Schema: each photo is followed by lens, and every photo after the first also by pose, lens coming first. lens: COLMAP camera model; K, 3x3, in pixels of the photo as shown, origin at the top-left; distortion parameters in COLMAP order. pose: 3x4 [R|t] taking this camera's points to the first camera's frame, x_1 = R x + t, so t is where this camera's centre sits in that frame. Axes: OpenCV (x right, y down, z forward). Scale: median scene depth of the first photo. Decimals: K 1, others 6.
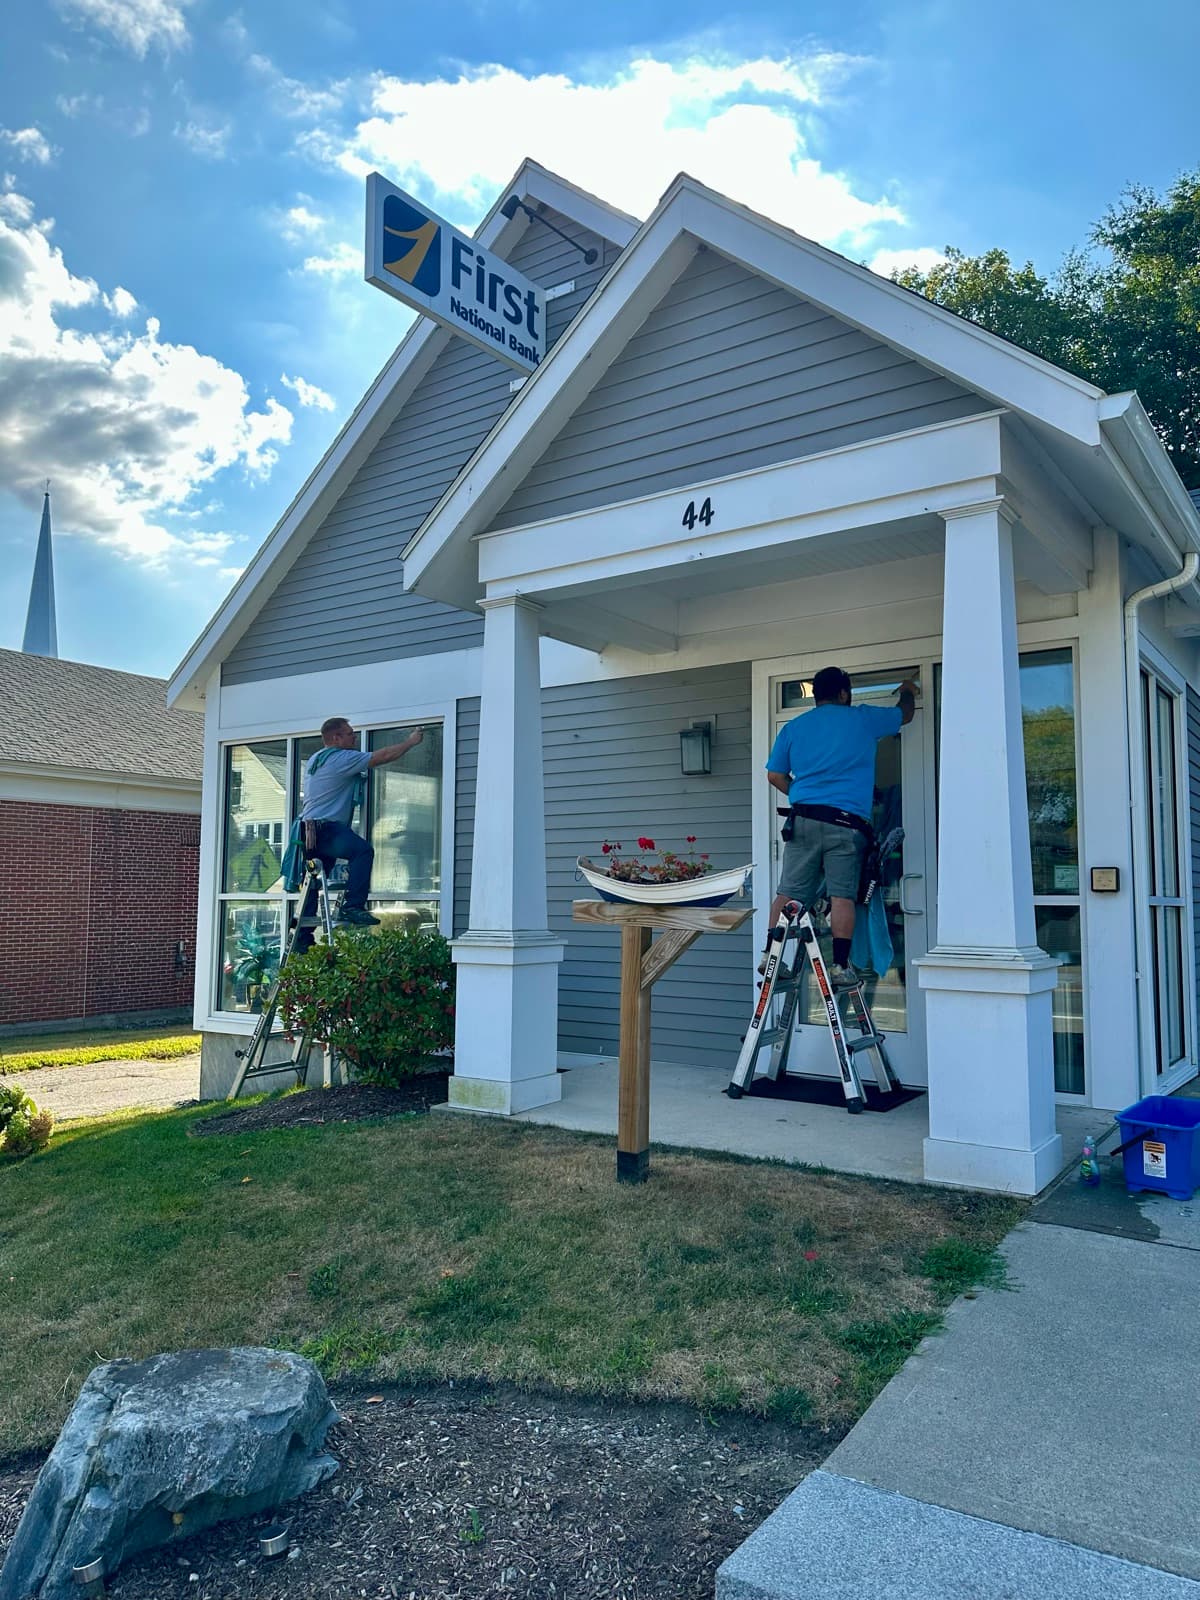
lens RADIAL K [[1138.8, 0, 598.3], [0, 1138.8, 785.6], [0, 0, 1]] dist [0.041430, -0.045499]
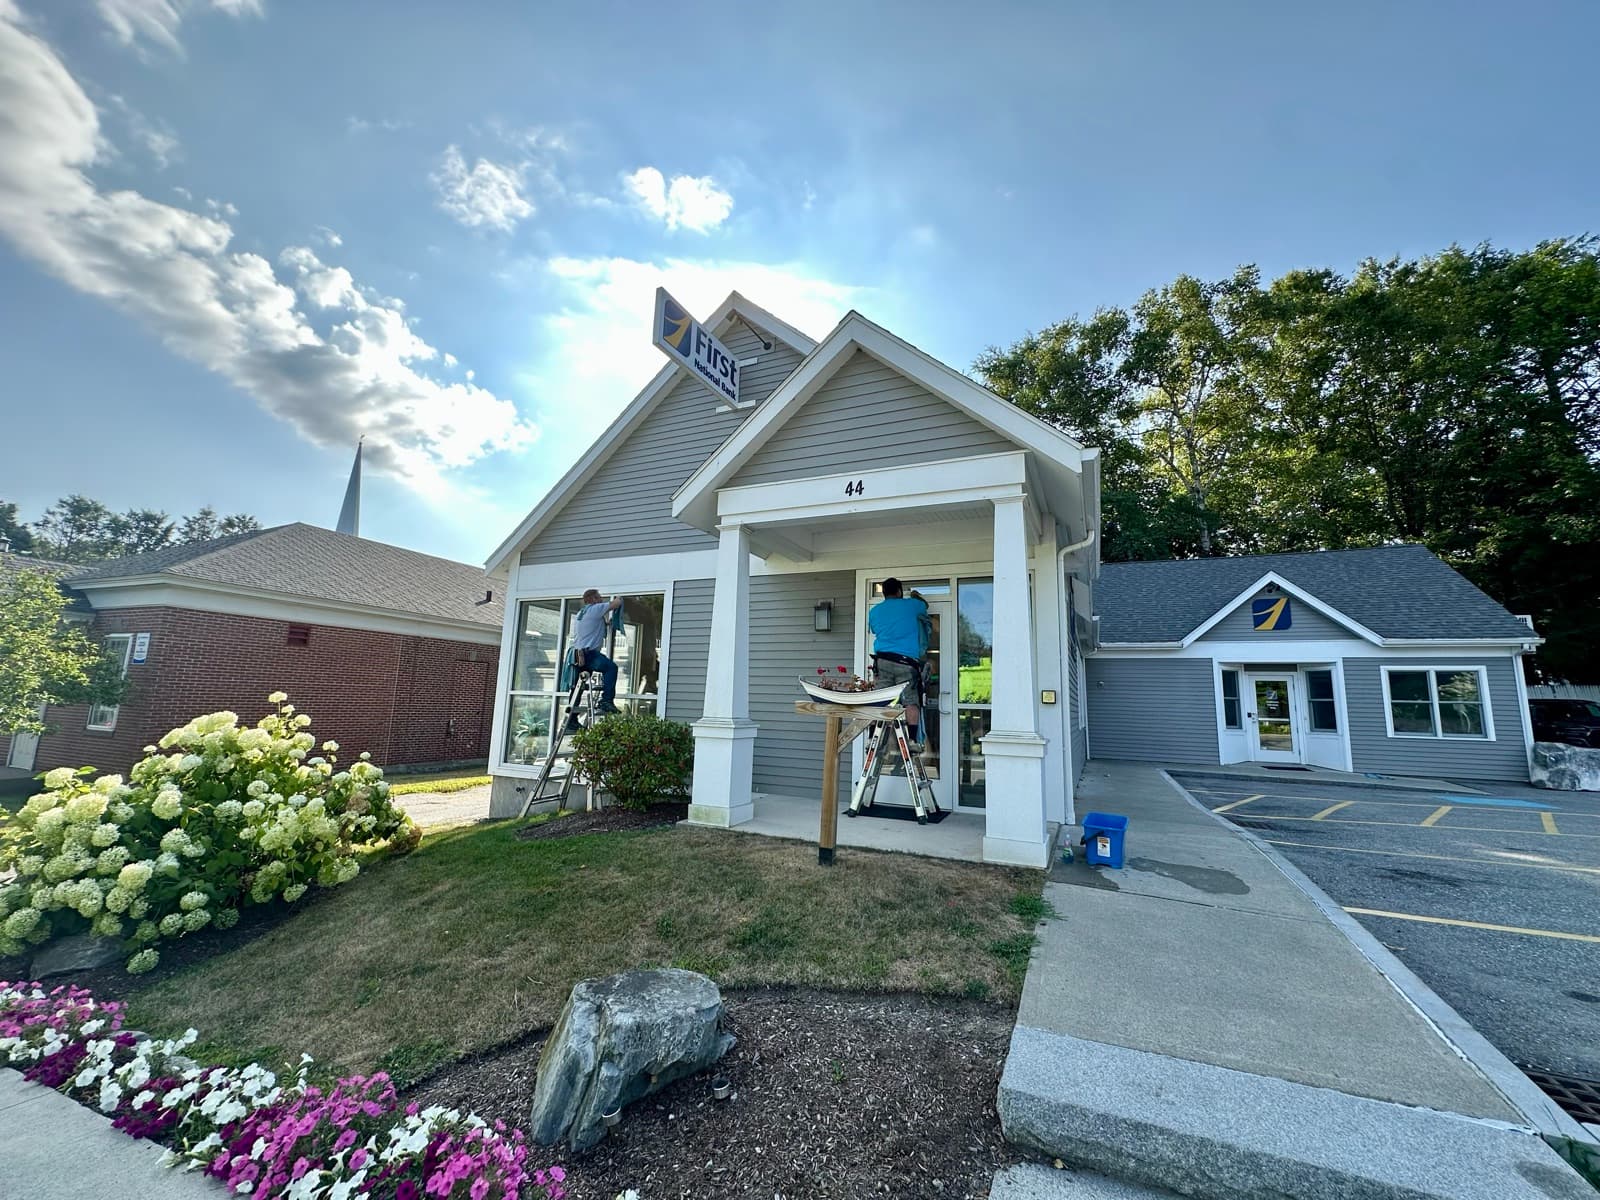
lens RADIAL K [[642.9, 0, 796.3], [0, 642.9, 590.0], [0, 0, 1]] dist [-0.008569, 0.001298]
pose [[0.983826, 0.057266, 0.169726, -0.192833], [-0.044385, 0.995907, -0.078741, 0.009220], [-0.173540, 0.069934, 0.982341, 0.019977]]
